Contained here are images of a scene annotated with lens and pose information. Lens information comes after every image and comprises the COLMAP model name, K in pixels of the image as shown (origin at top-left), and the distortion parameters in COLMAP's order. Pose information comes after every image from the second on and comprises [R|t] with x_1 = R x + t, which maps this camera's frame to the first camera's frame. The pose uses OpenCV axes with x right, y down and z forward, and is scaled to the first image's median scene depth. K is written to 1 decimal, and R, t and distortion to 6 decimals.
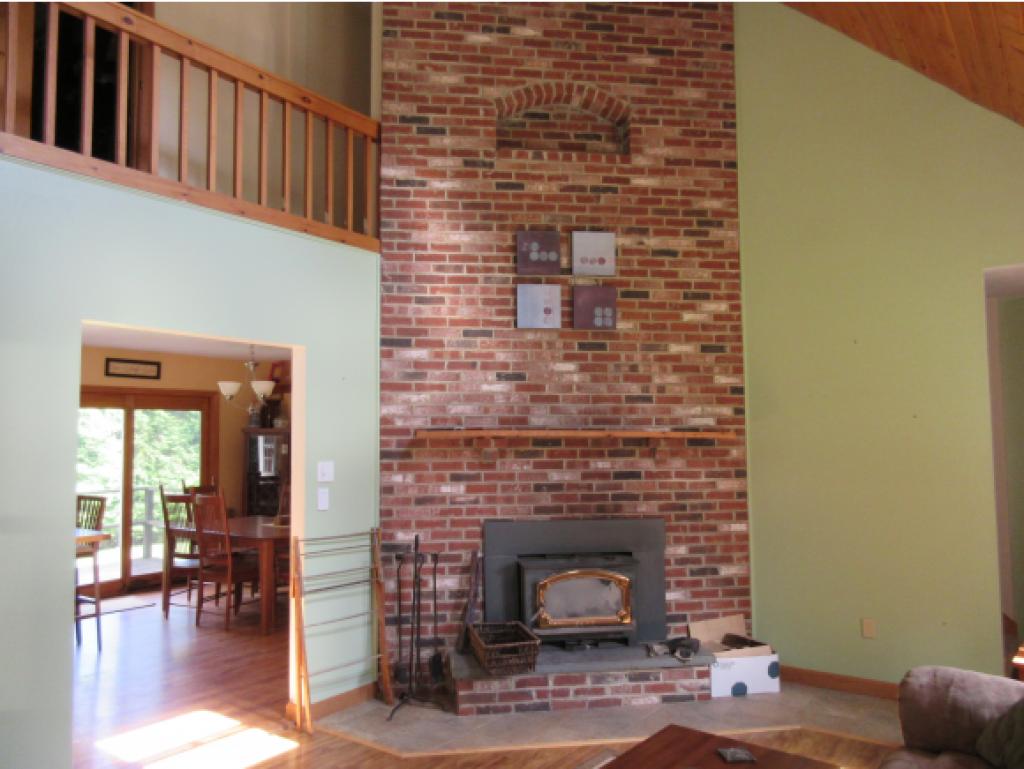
lens RADIAL K [[755.9, 0, 512.0], [0, 755.9, 383.9], [0, 0, 1]] dist [-0.005849, 0.003369]
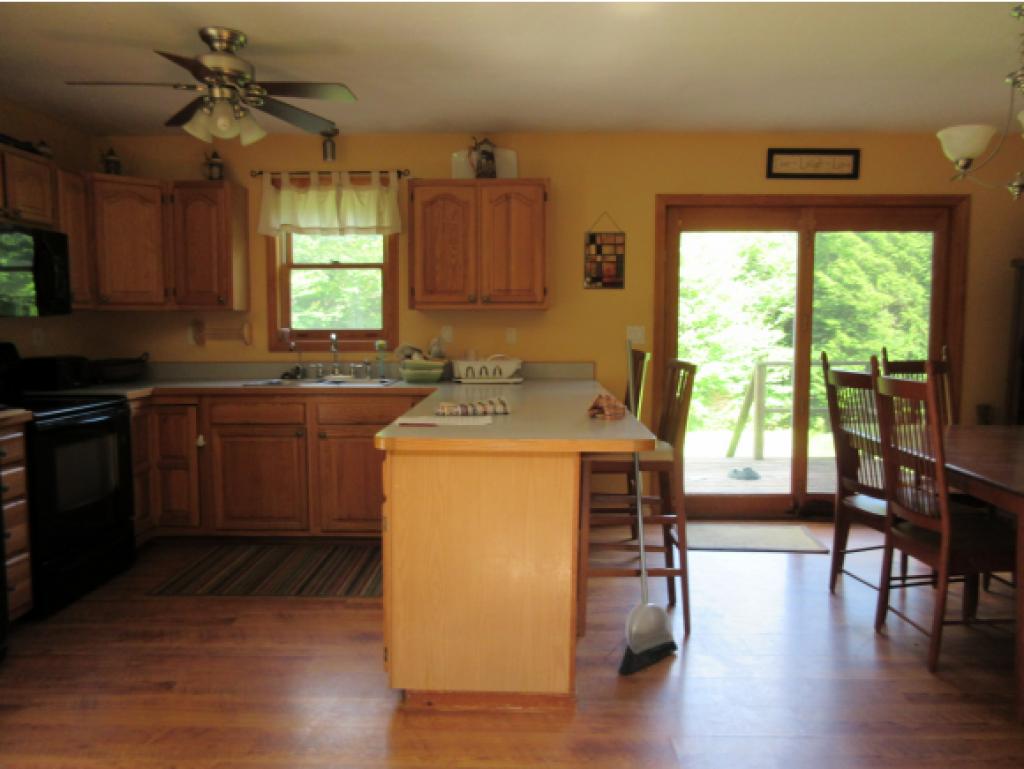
lens RADIAL K [[755.9, 0, 514.5], [0, 755.9, 389.5], [0, 0, 1]] dist [-0.005849, 0.003369]
pose [[0.580292, 0.088141, -0.809624, -0.215847], [0.050119, 0.988377, 0.143524, 0.099394], [0.812864, -0.123864, 0.569130, 0.712574]]
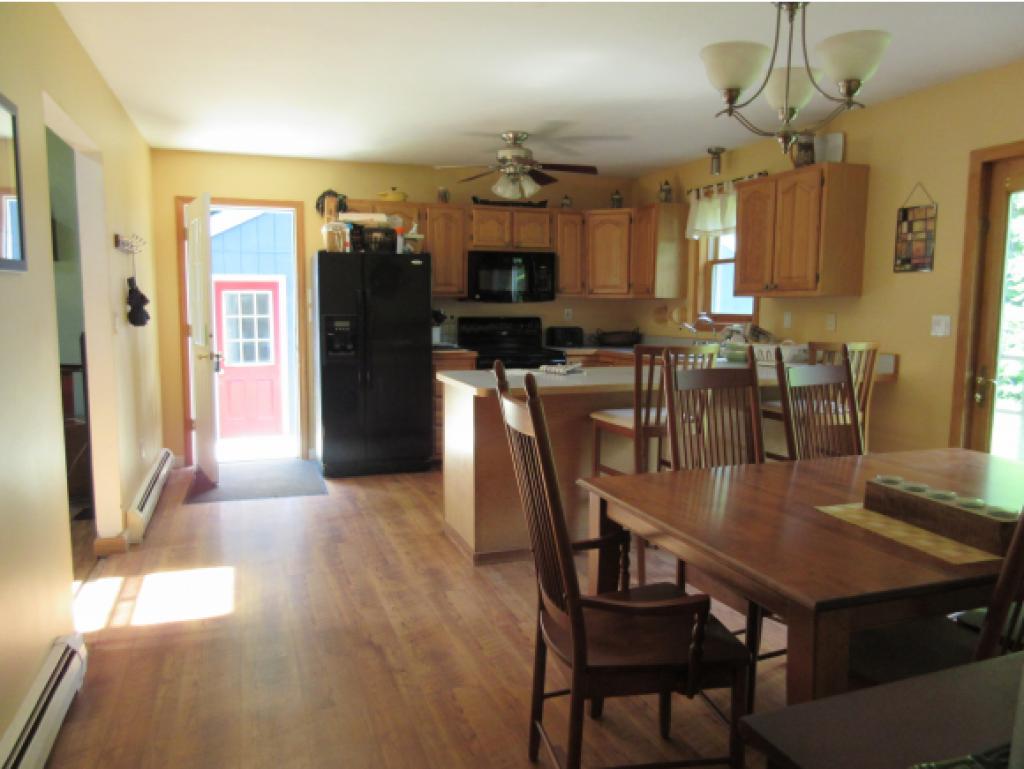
lens RADIAL K [[755.9, 0, 509.6], [0, 755.9, 381.3], [0, 0, 1]] dist [-0.005849, 0.003369]
pose [[-0.557447, 0.096716, -0.824560, 0.022429], [0.061238, 0.995276, 0.075340, 0.150077], [0.827951, -0.008496, -0.560737, 1.516132]]
